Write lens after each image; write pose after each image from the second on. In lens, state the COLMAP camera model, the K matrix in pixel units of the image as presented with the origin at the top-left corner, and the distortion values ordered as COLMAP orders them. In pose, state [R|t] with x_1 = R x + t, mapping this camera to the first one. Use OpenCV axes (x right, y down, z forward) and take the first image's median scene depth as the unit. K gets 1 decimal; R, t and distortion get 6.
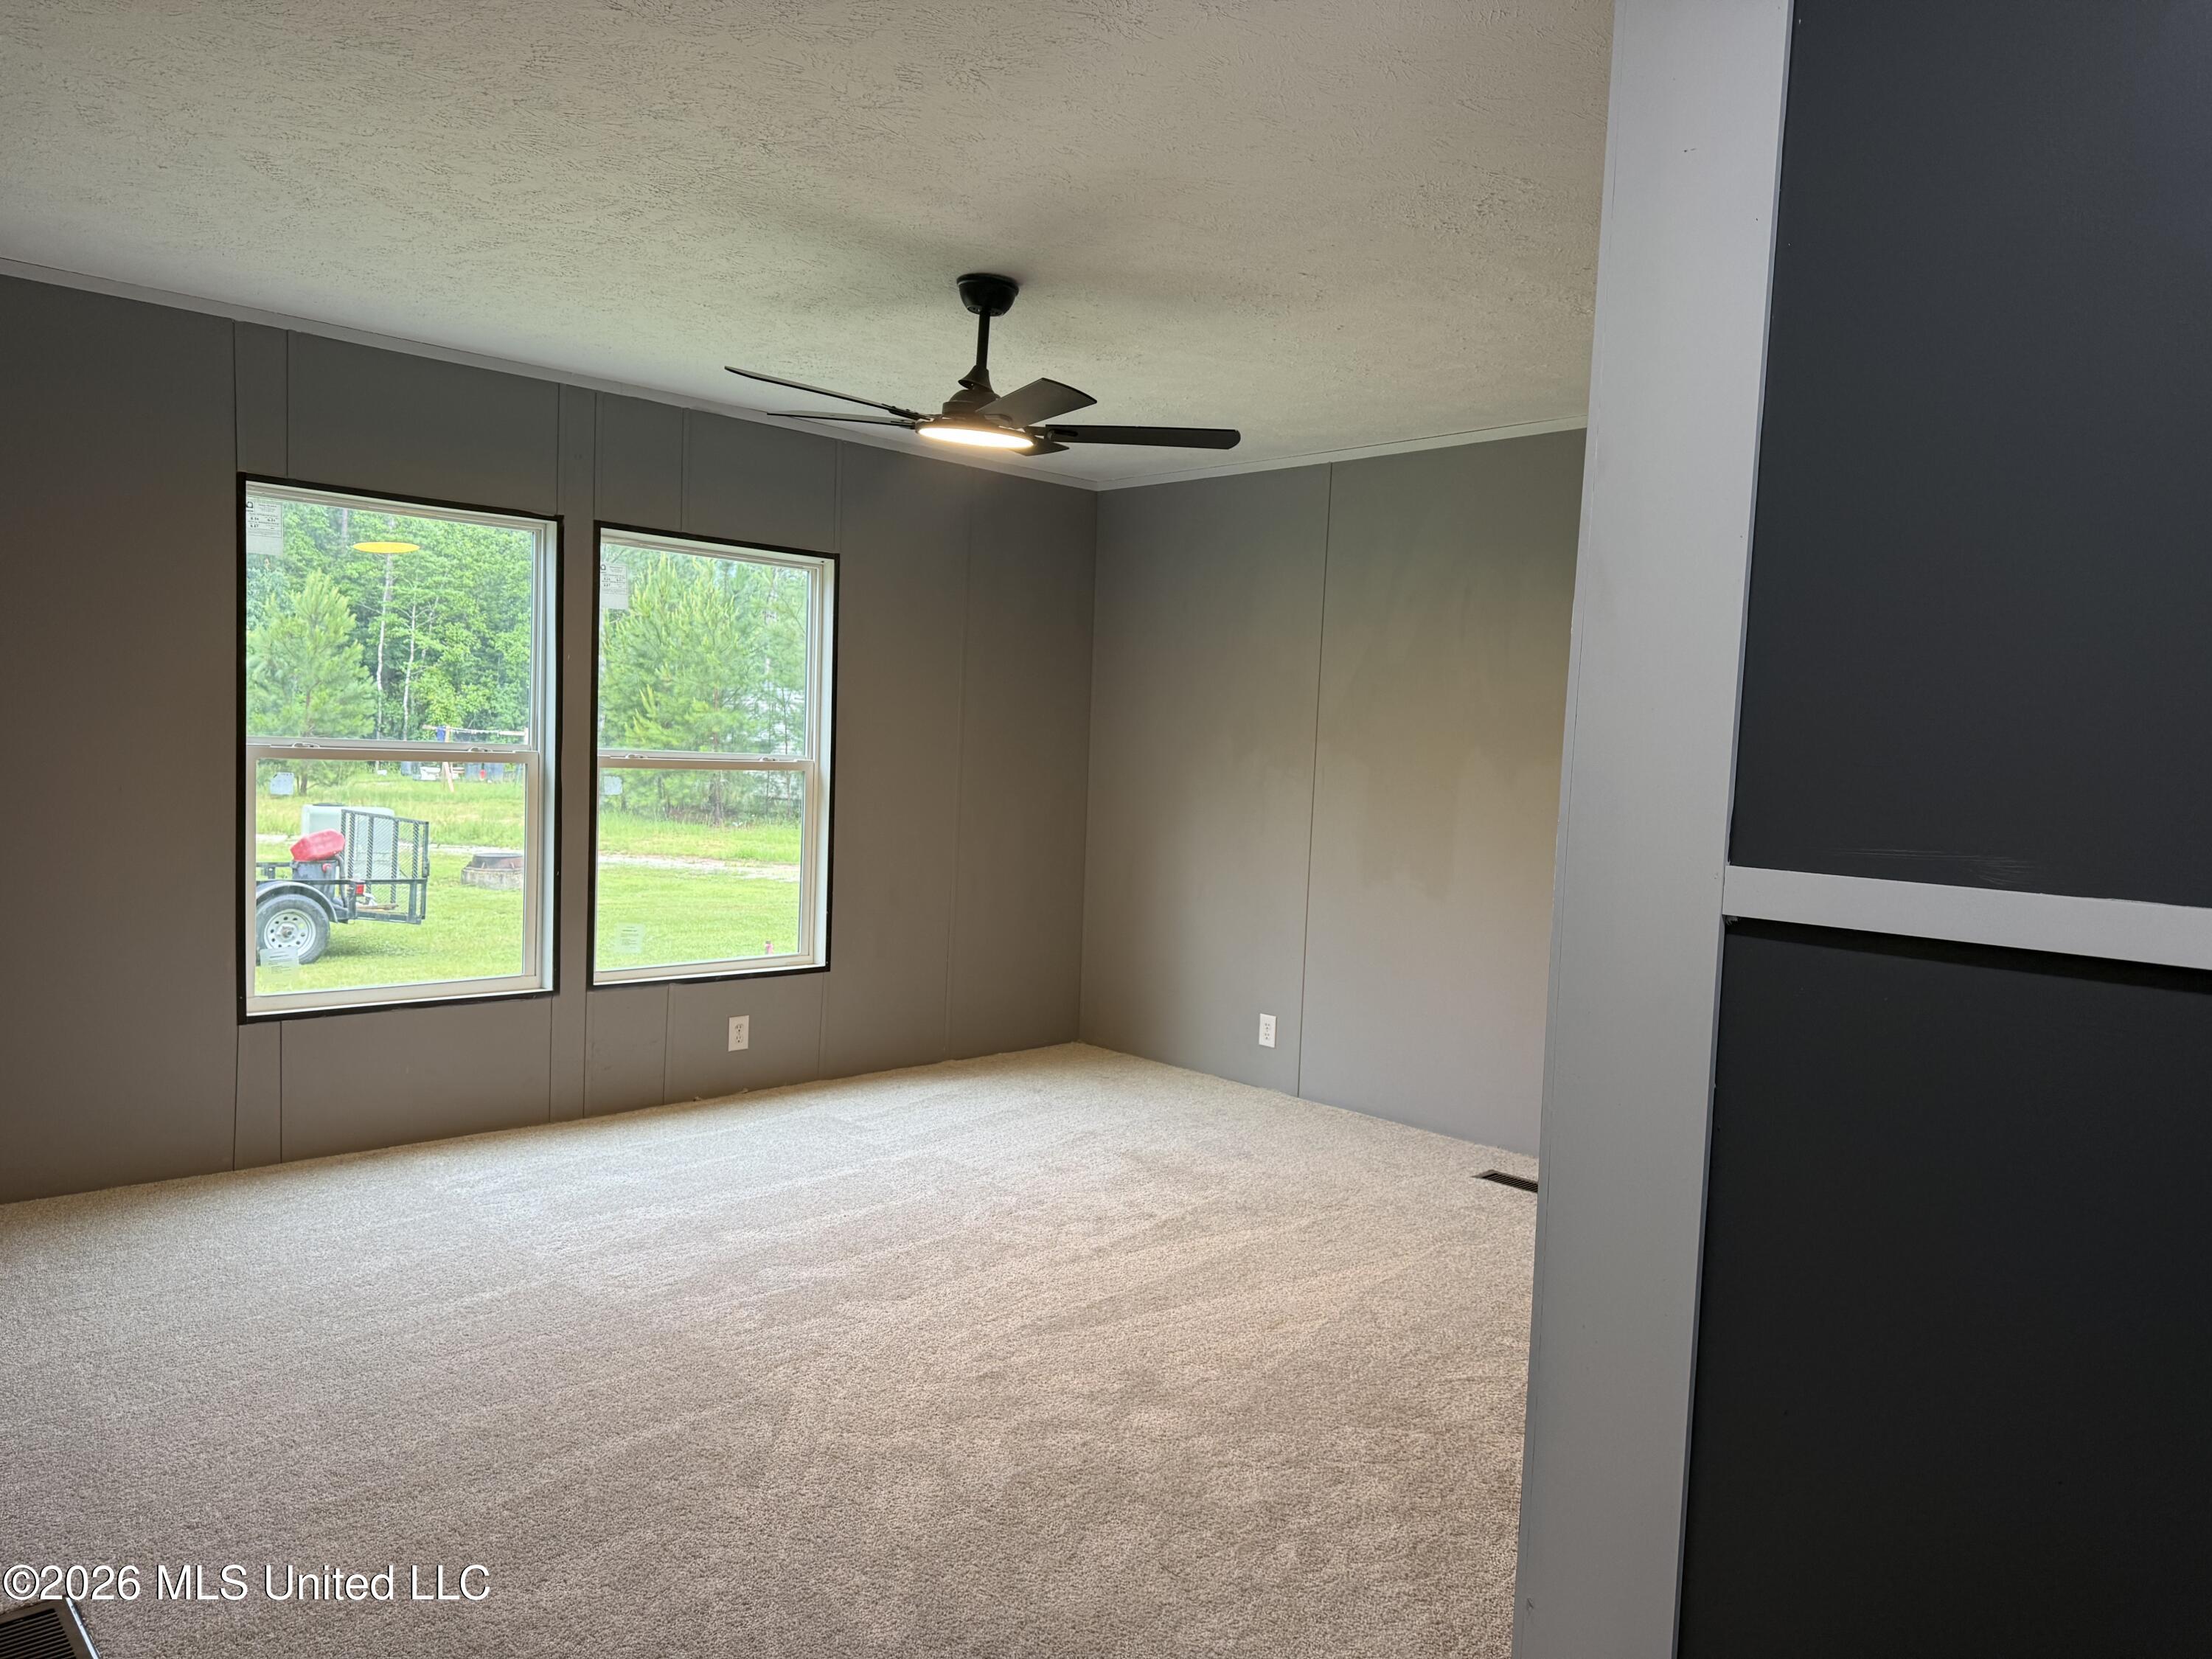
lens RADIAL K [[1589.3, 0, 1126.4], [0, 1589.3, 823.7], [0, 0, 1]] dist [0.050450, -0.064532]
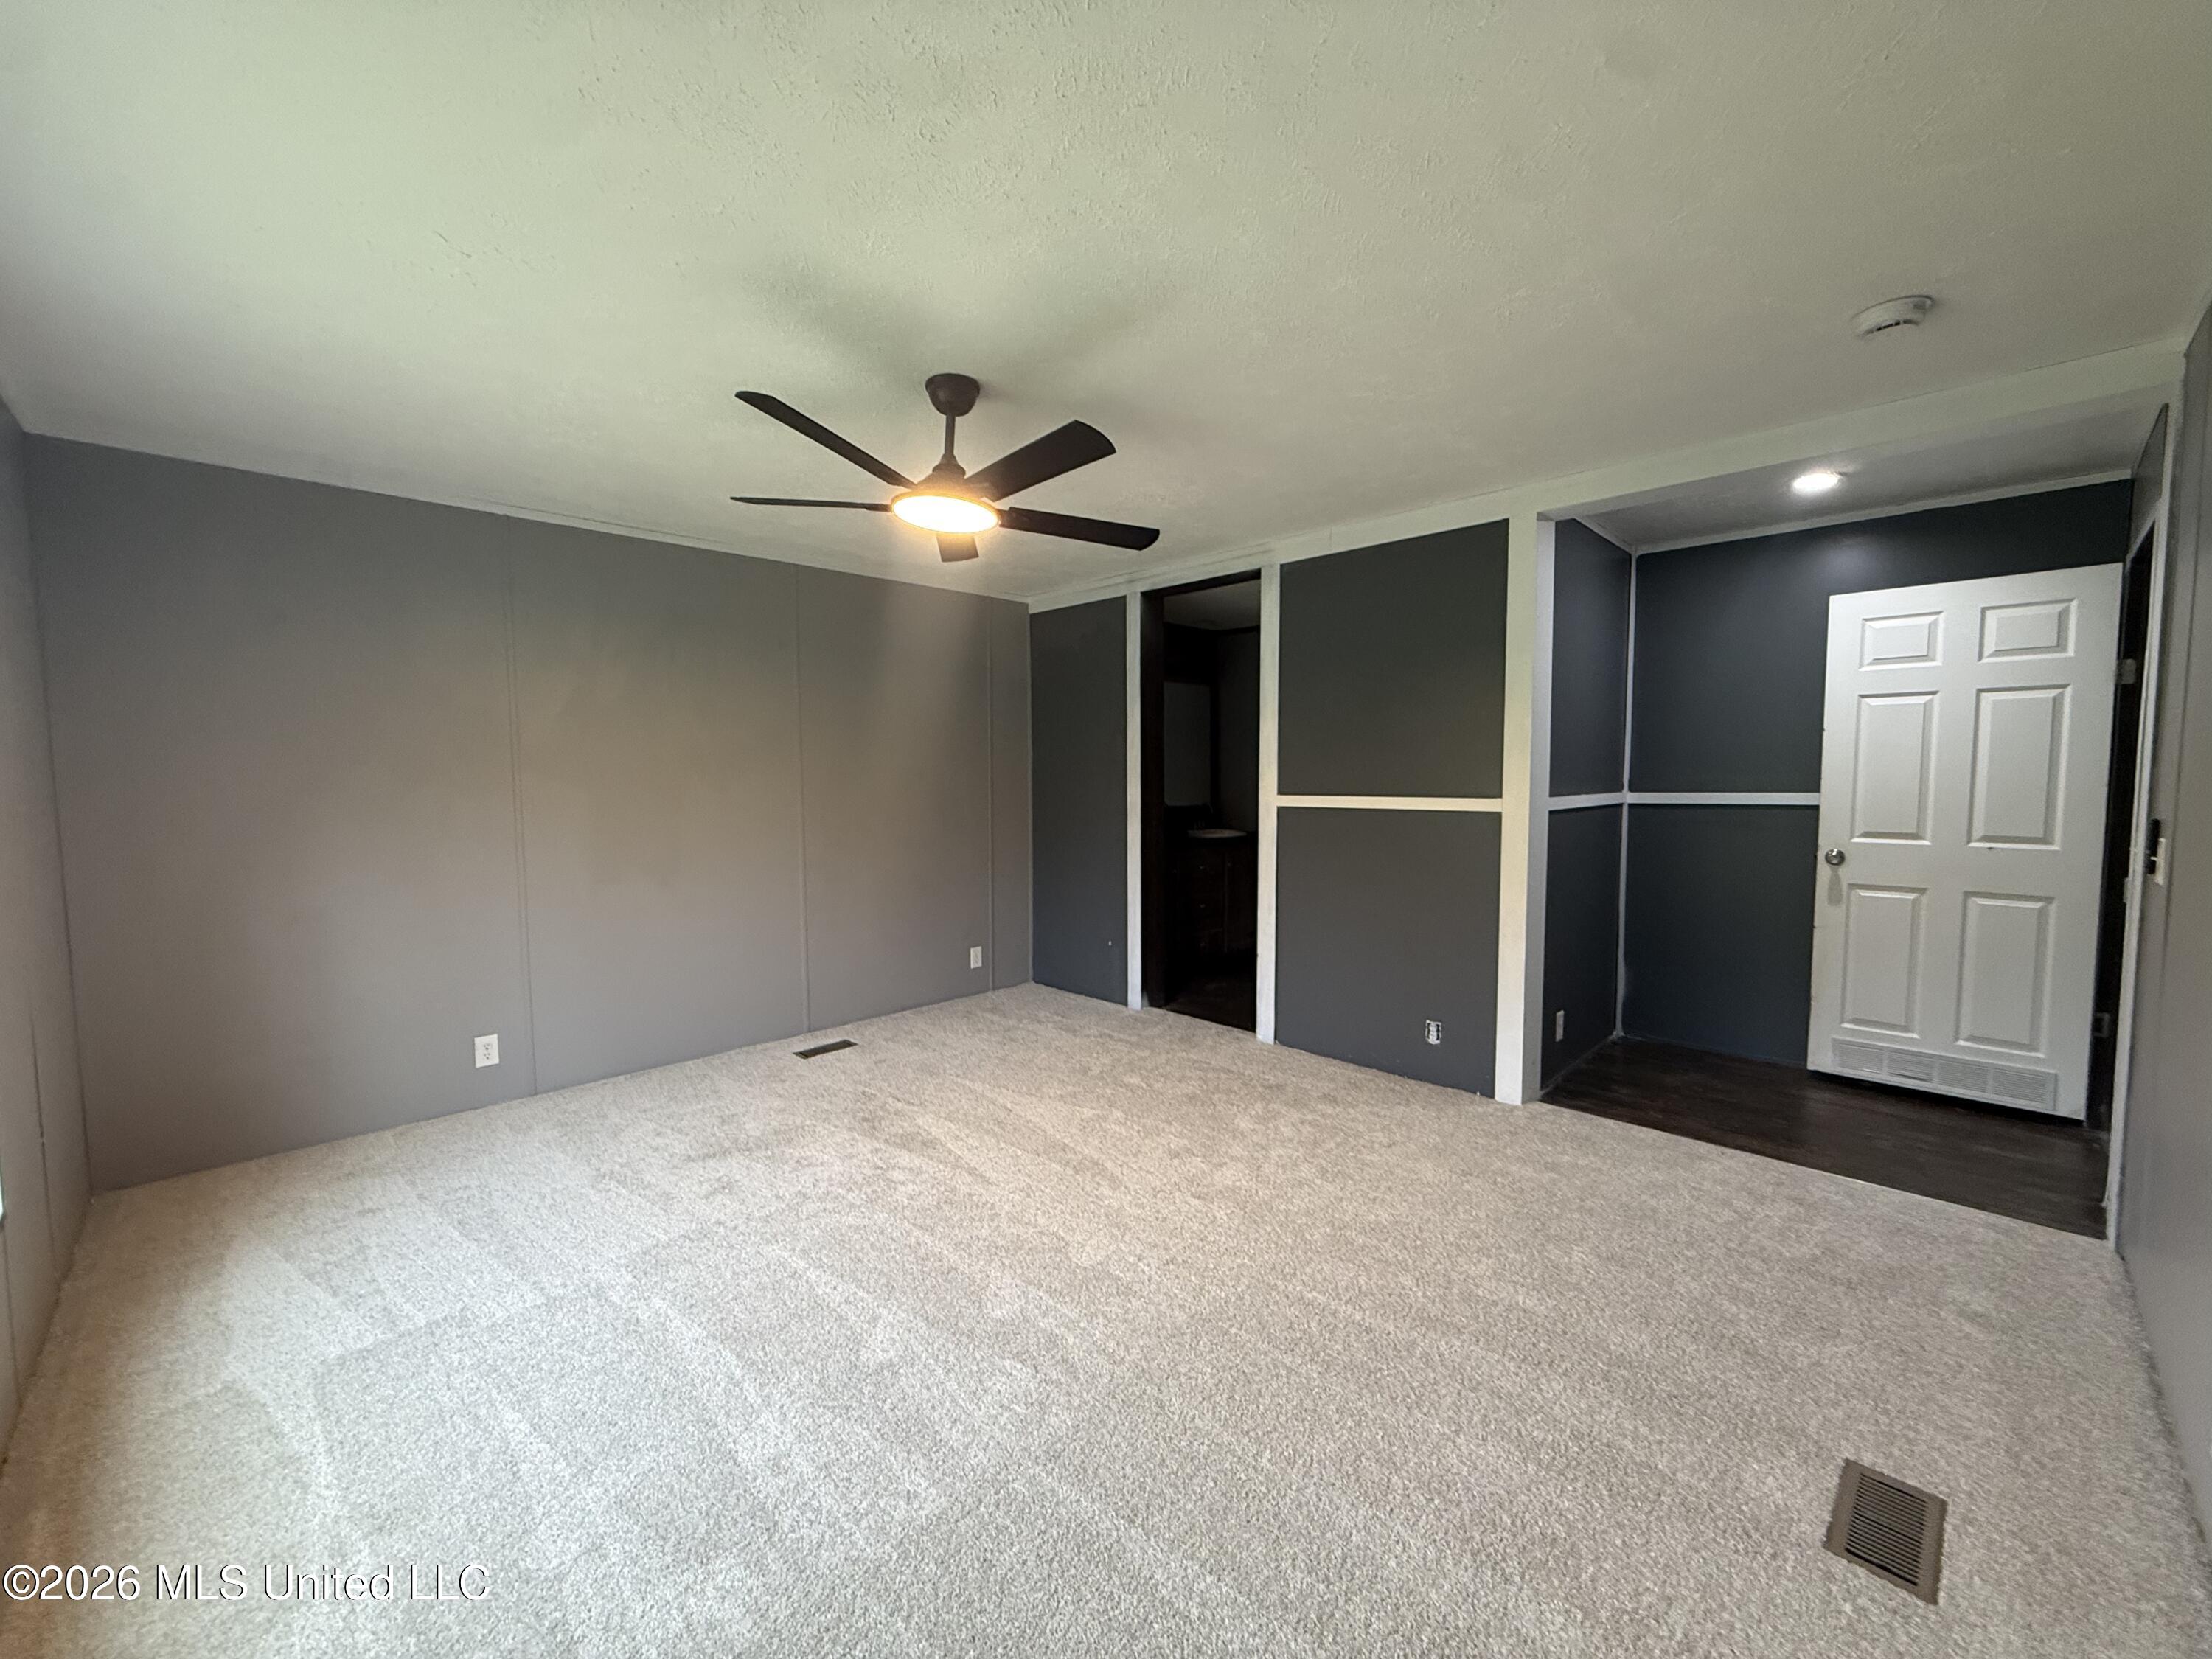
lens RADIAL K [[883.8, 0, 1118.2], [0, 883.8, 831.0], [0, 0, 1]] dist [-0.000031, -0.000517]
pose [[-0.037678, -0.108436, 0.993389, -0.808223], [0.055847, 0.992313, 0.110437, -0.088240], [-0.997728, 0.059638, -0.031333, 0.995585]]
